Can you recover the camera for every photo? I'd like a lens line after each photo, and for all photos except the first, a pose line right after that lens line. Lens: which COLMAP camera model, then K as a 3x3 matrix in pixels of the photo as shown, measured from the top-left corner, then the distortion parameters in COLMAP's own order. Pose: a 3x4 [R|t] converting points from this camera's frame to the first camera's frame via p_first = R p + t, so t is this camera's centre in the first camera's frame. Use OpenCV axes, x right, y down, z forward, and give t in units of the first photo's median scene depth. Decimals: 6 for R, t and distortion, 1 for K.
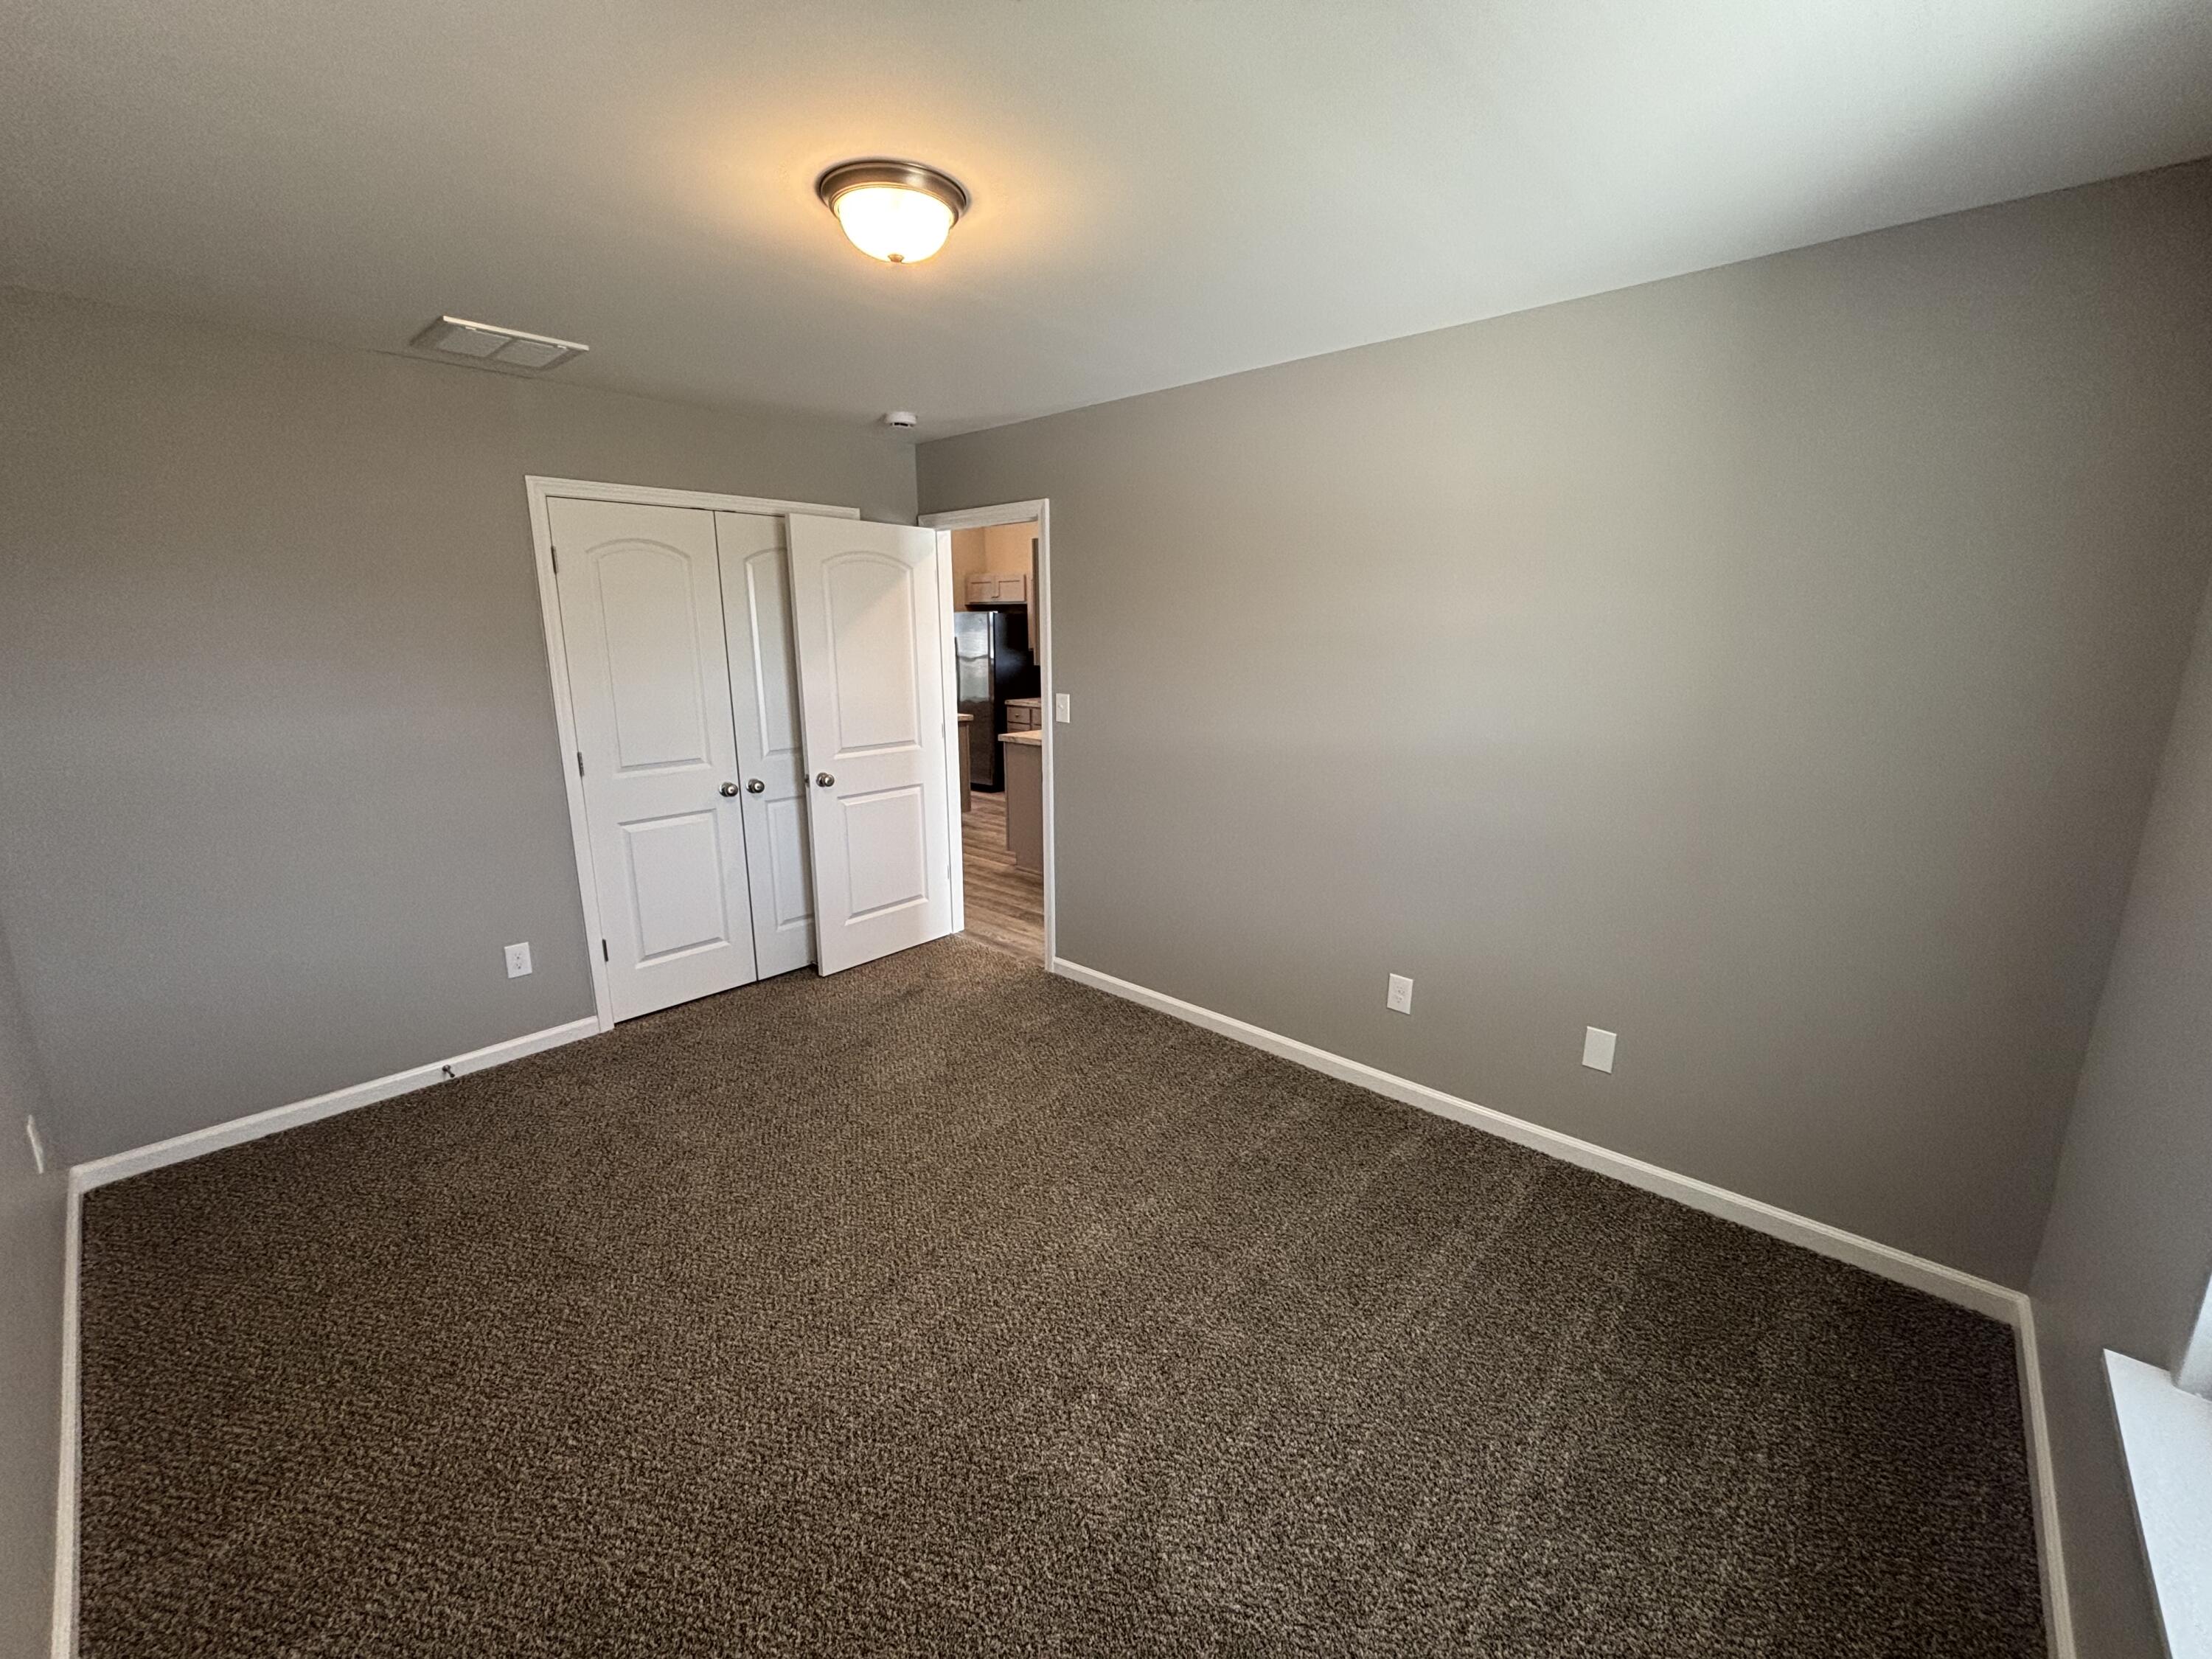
lens RADIAL K [[897.7, 0, 1104.3], [0, 897.7, 831.8], [0, 0, 1]] dist [0.000092, 0.000232]
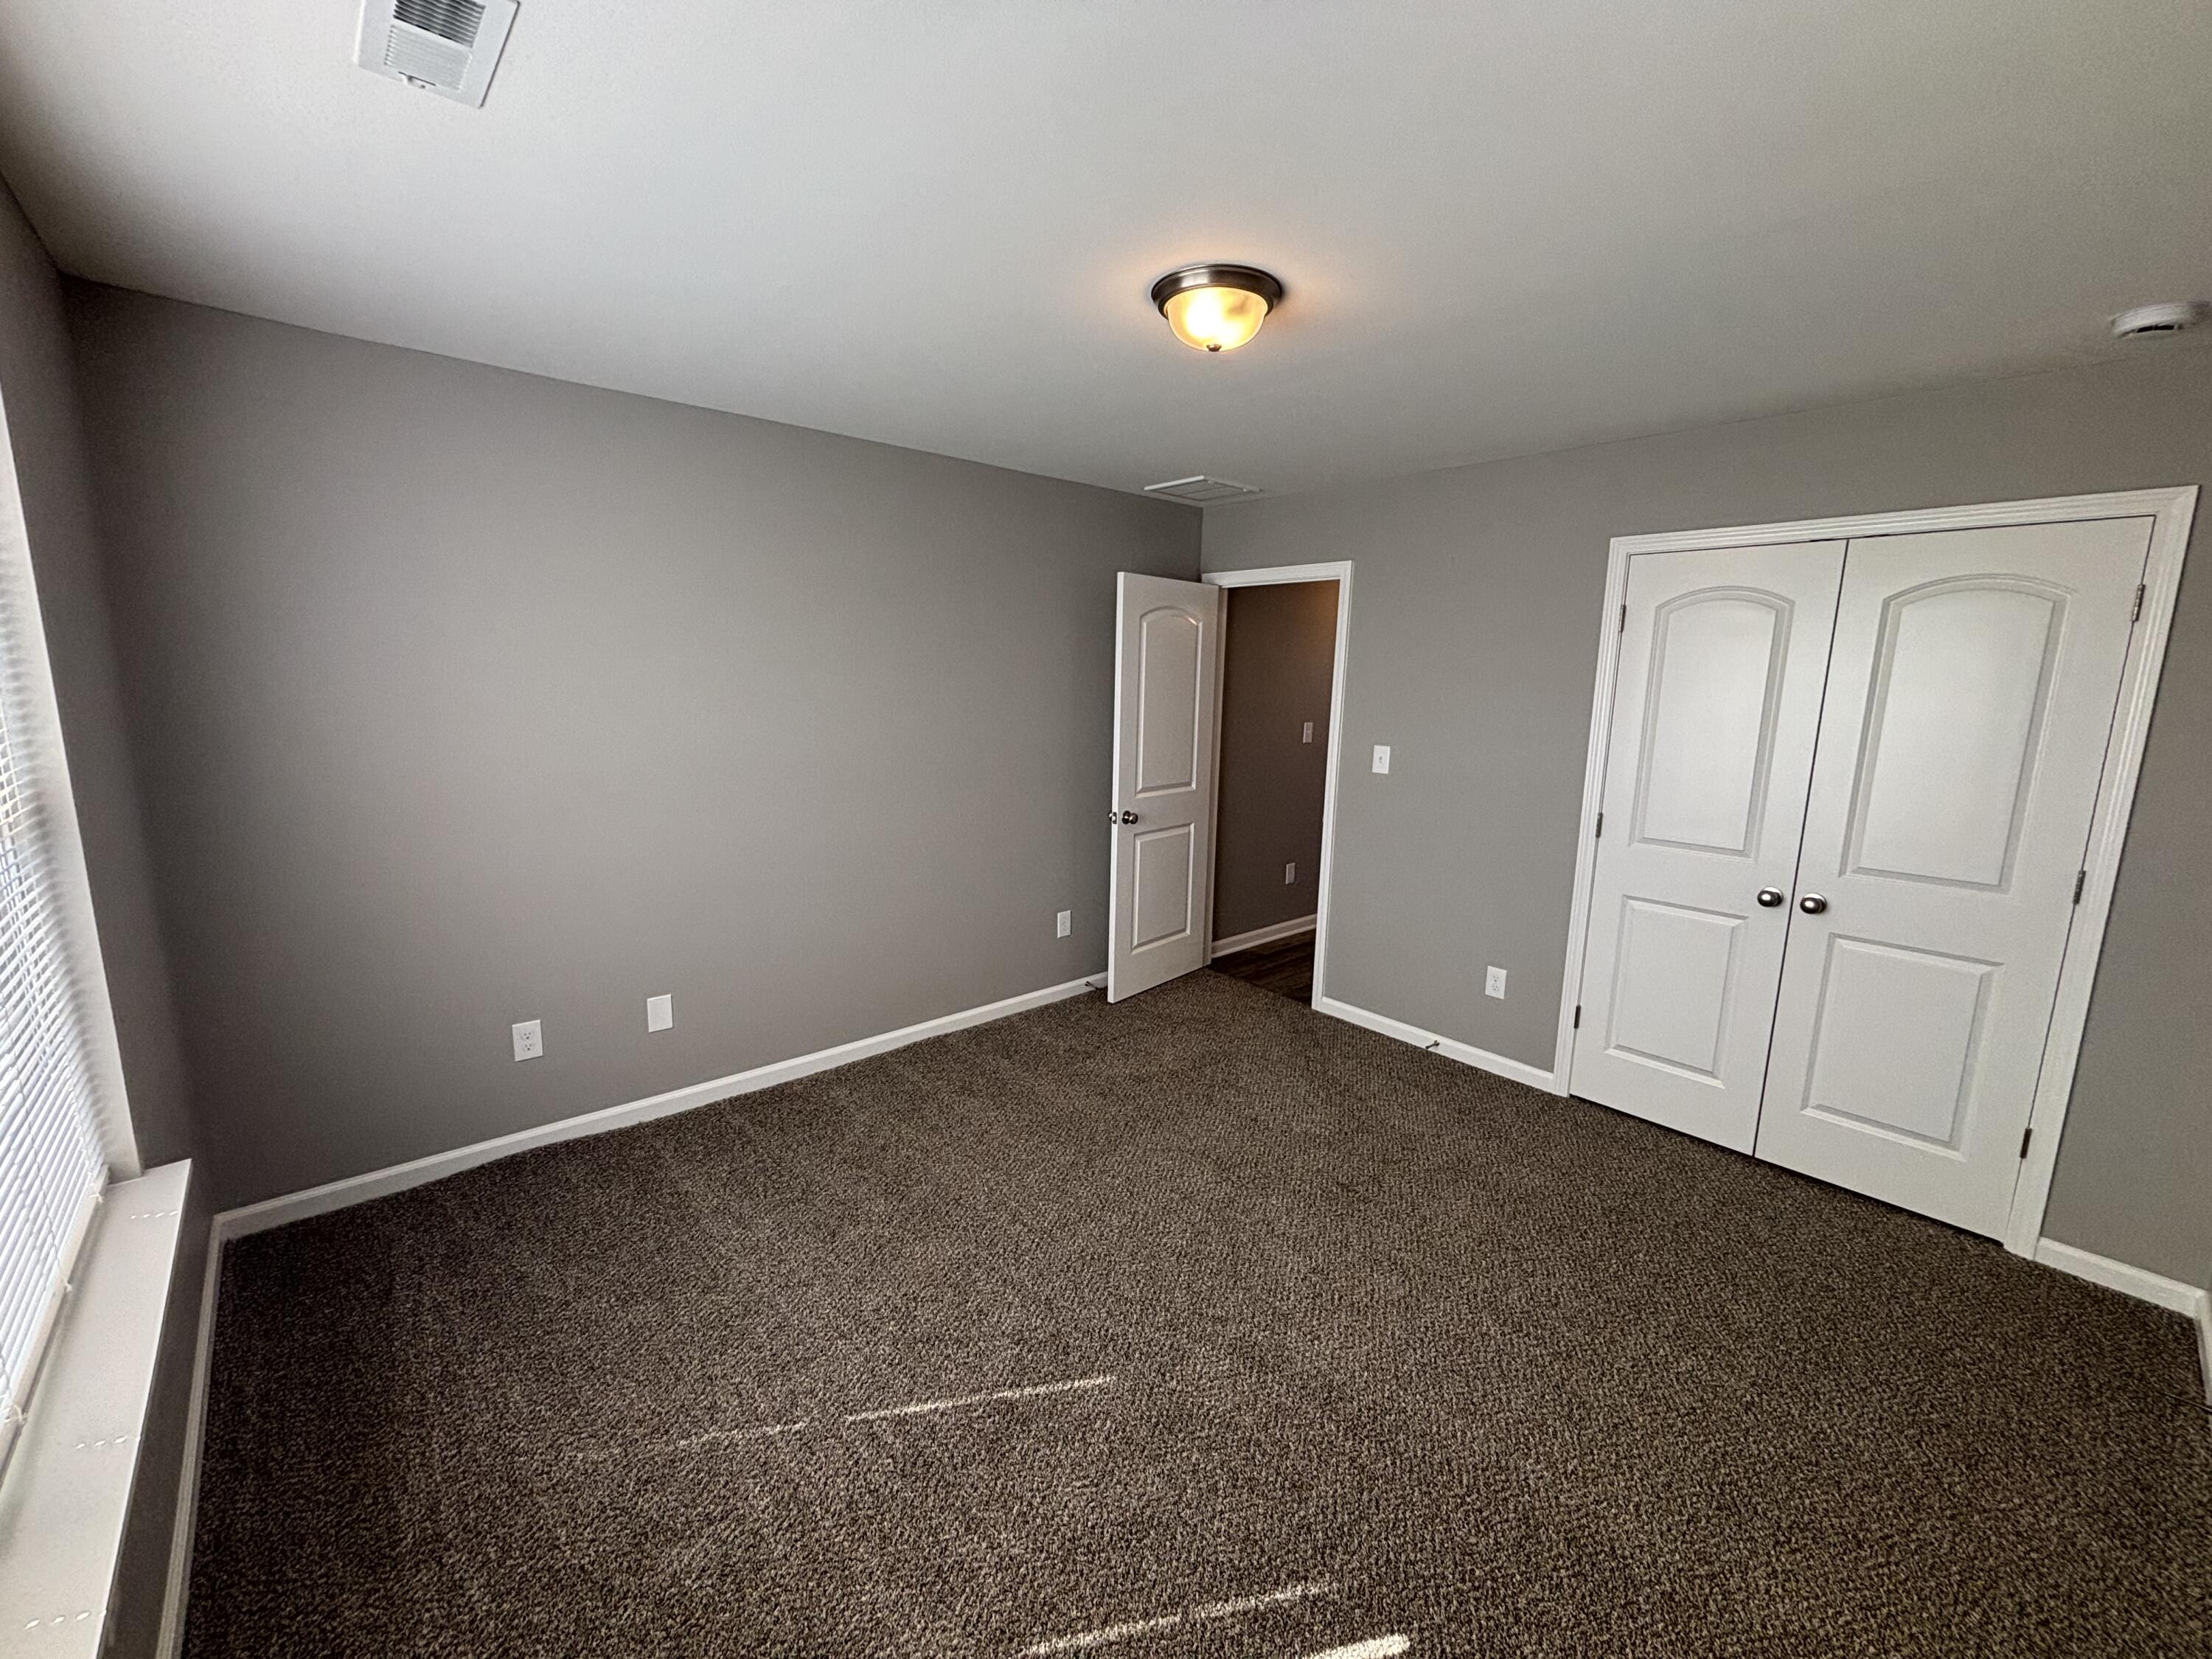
lens RADIAL K [[897.7, 0, 1105.3], [0, 897.7, 825.1], [0, 0, 1]] dist [0.000092, 0.000232]
pose [[-0.091607, 0.162285, -0.982482, 0.405838], [-0.254644, 0.950009, 0.180664, -0.108097], [0.962686, 0.266734, -0.045703, 0.503599]]
